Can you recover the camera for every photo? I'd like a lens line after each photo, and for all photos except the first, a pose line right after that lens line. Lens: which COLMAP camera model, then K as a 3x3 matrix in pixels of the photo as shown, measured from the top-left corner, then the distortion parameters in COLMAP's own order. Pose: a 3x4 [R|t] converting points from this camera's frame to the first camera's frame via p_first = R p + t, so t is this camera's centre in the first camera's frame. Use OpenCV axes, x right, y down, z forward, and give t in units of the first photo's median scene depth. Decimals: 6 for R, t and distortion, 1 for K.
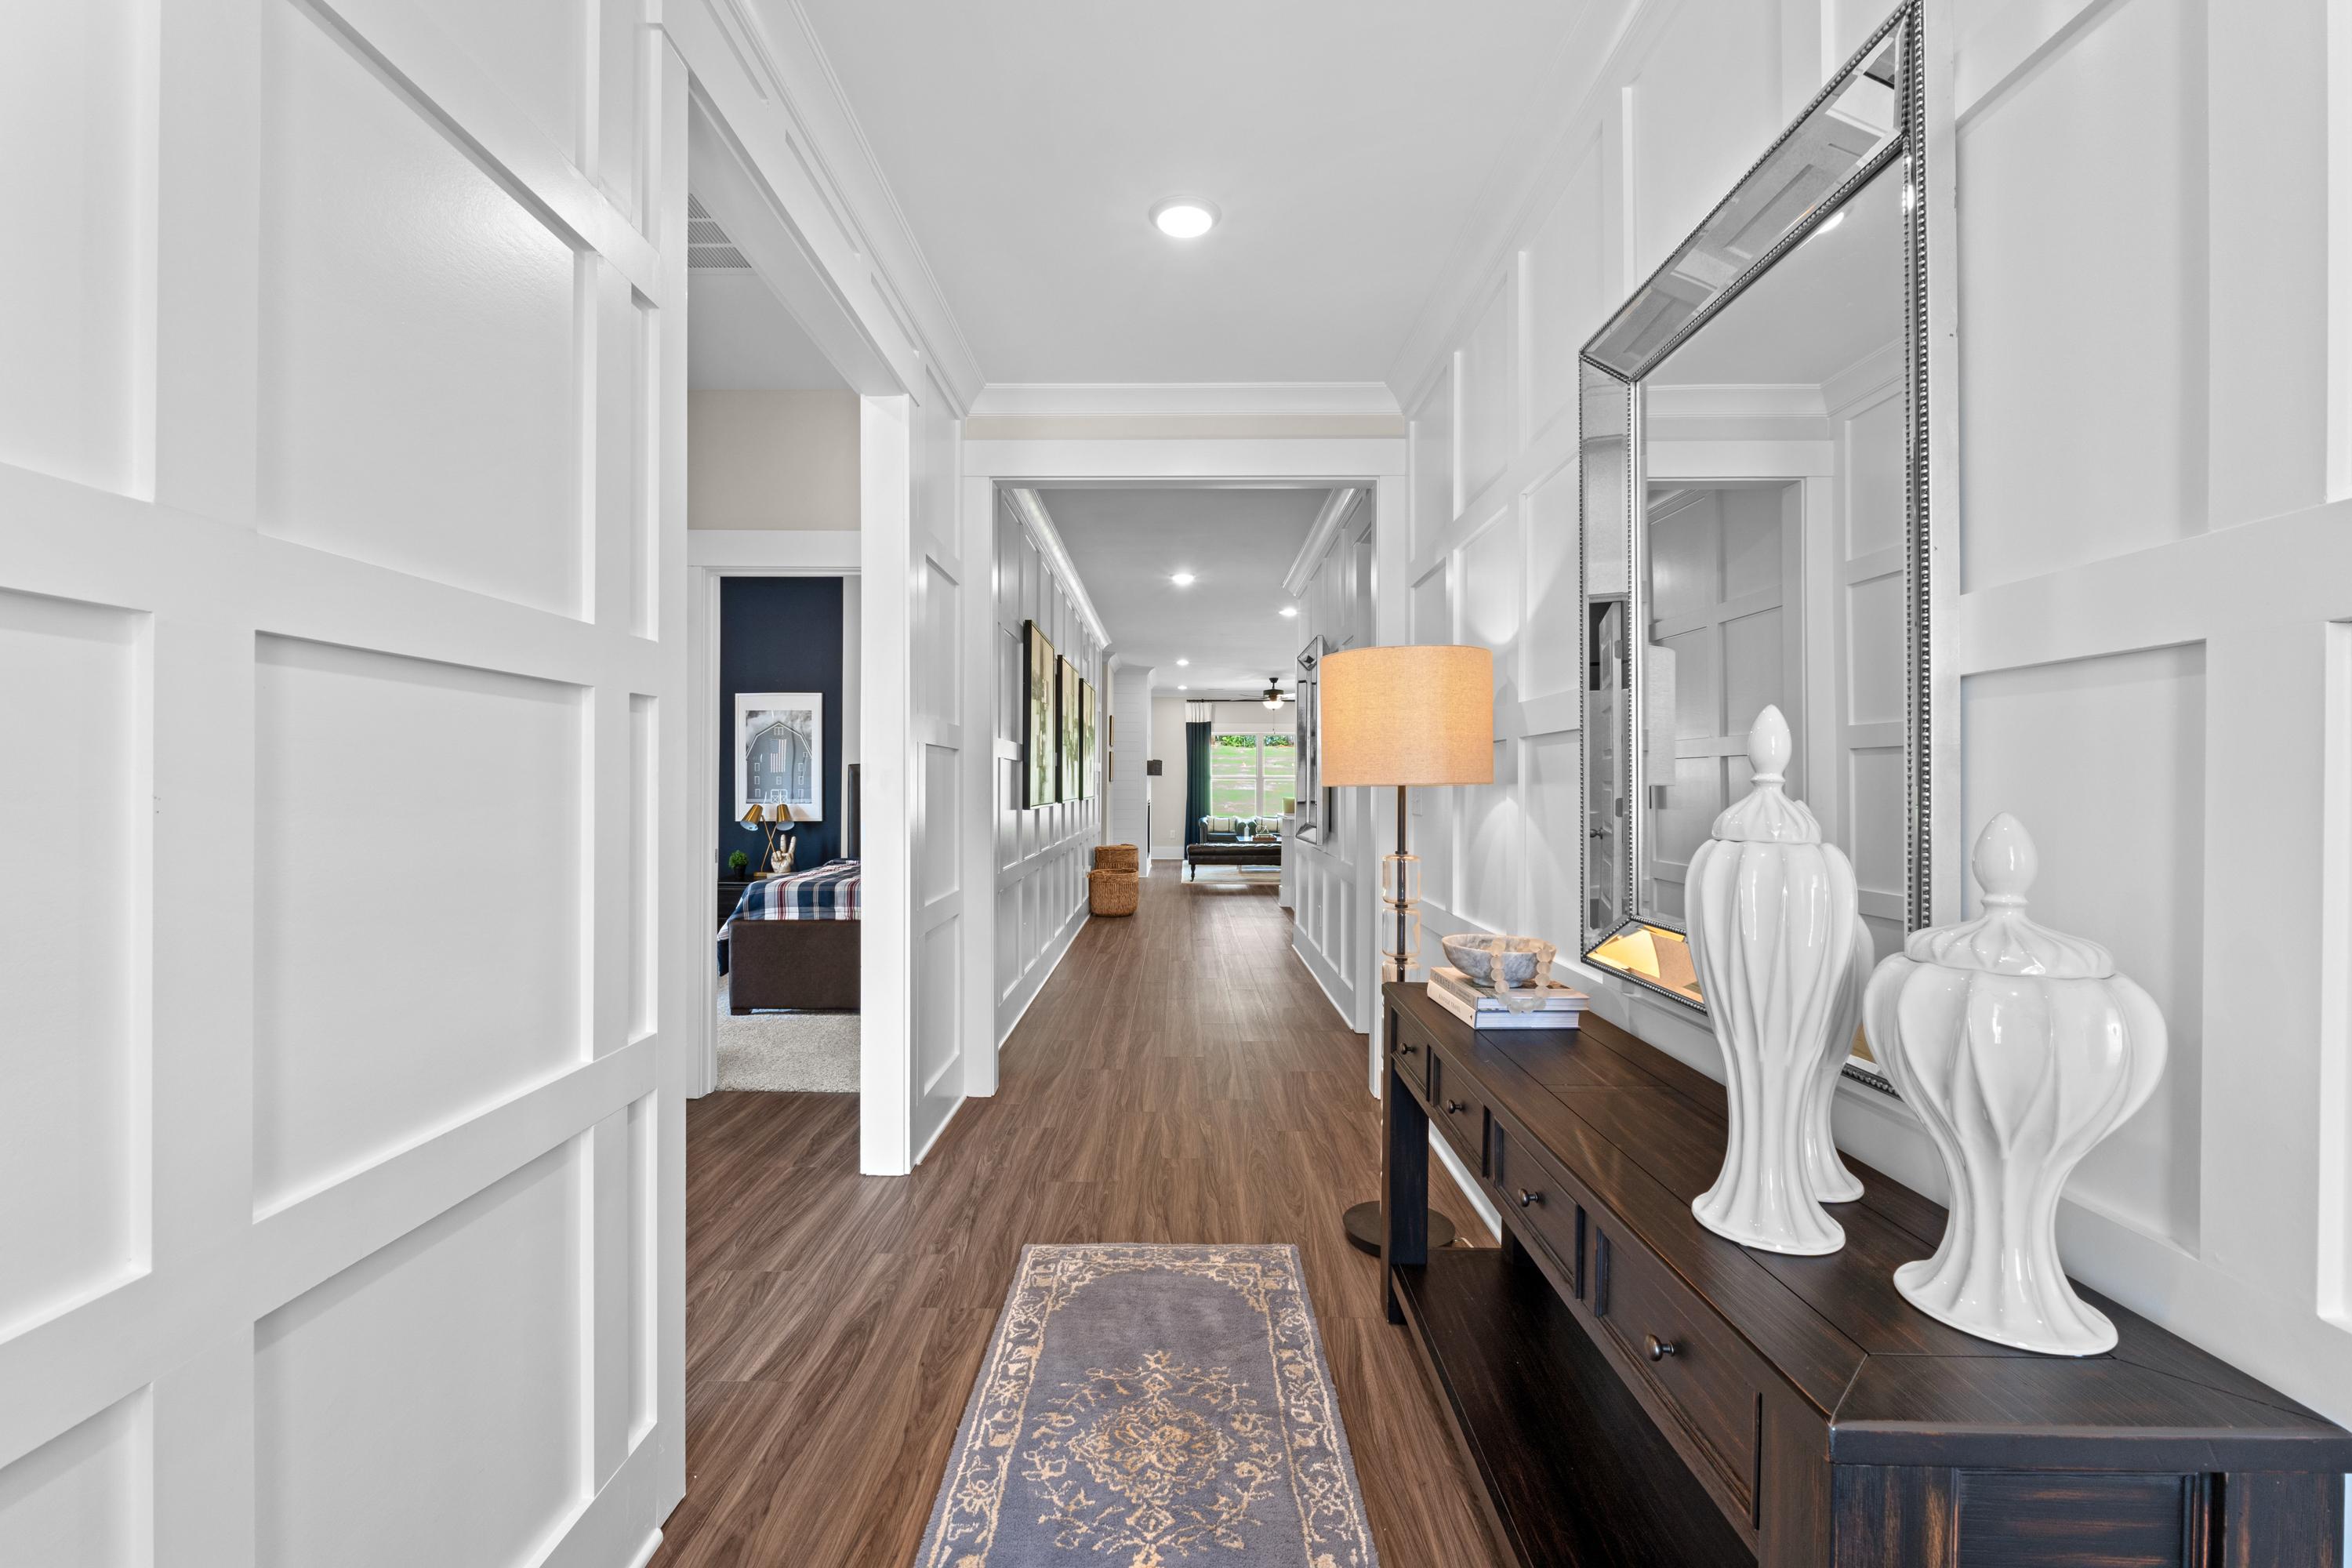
lens RADIAL K [[940.8, 0, 1179.3], [0, 940.8, 787.2], [0, 0, 1]] dist [-0.001754, -0.000519]
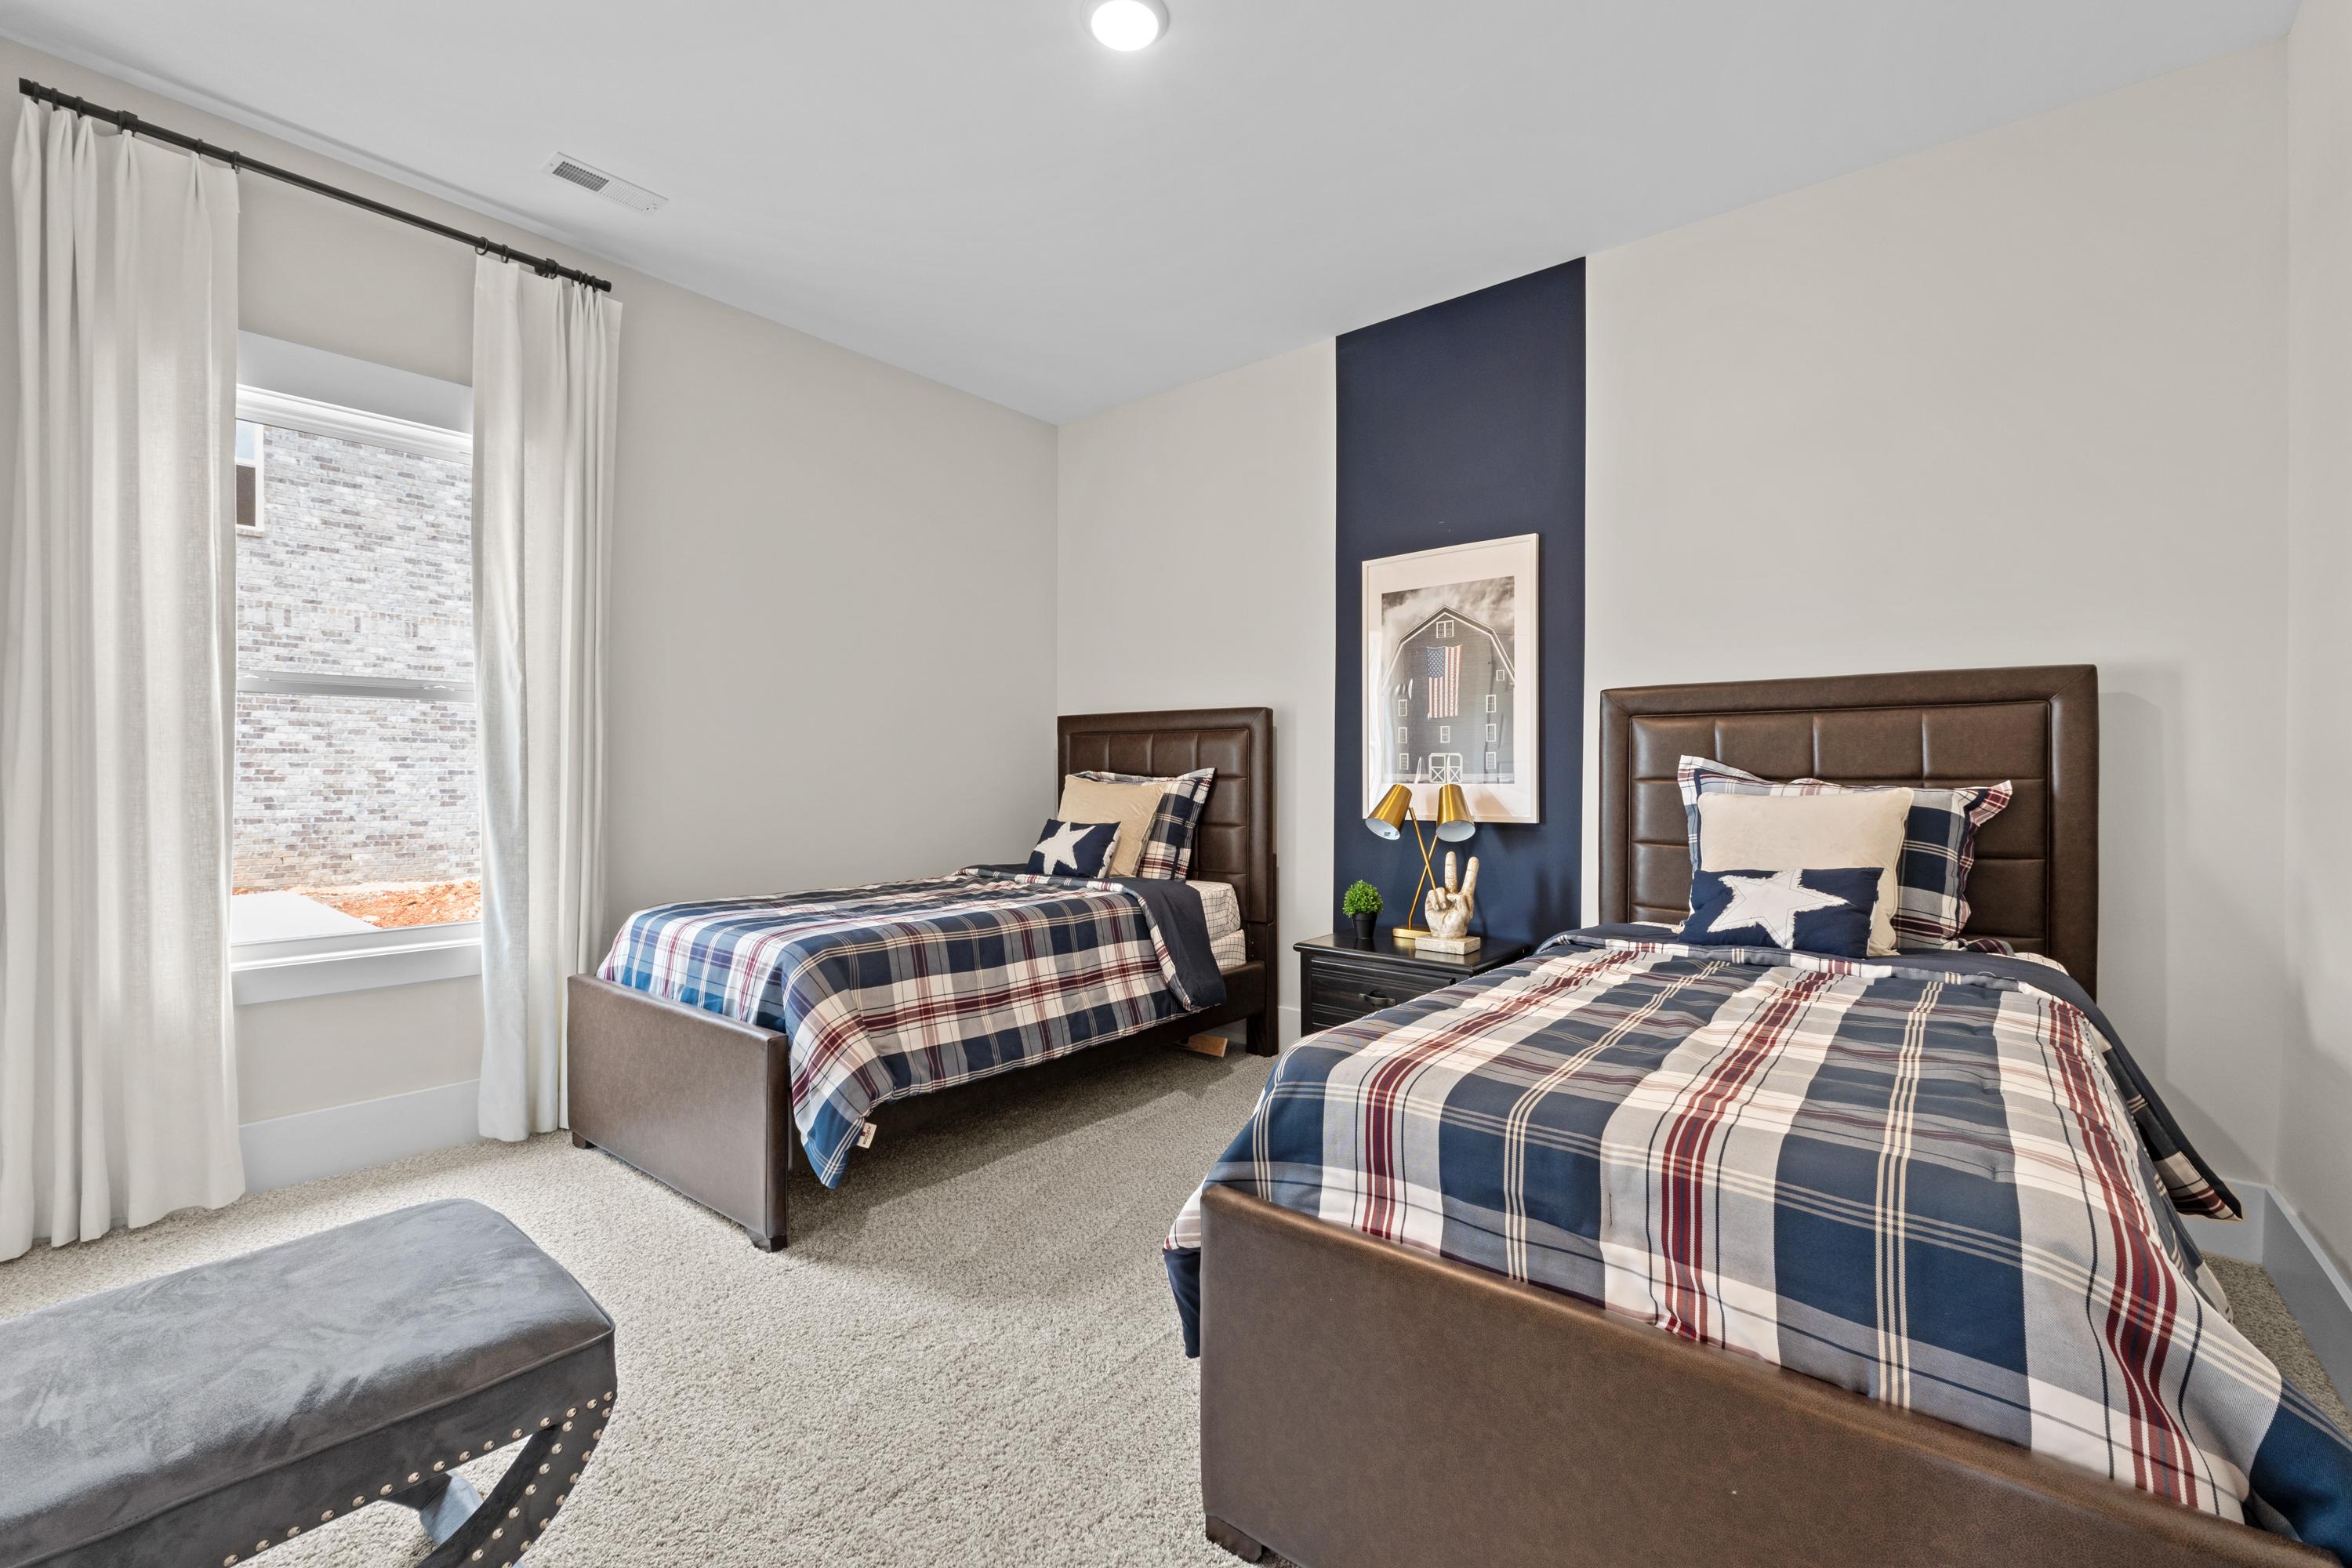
lens RADIAL K [[940.8, 0, 1176.6], [0, 940.8, 783.5], [0, 0, 1]] dist [-0.001754, -0.000519]
pose [[0.747312, 0.001991, -0.664471, -0.220691], [-0.000005, 0.999996, 0.002992, 0.016676], [0.664474, -0.002233, 0.747308, 0.577006]]
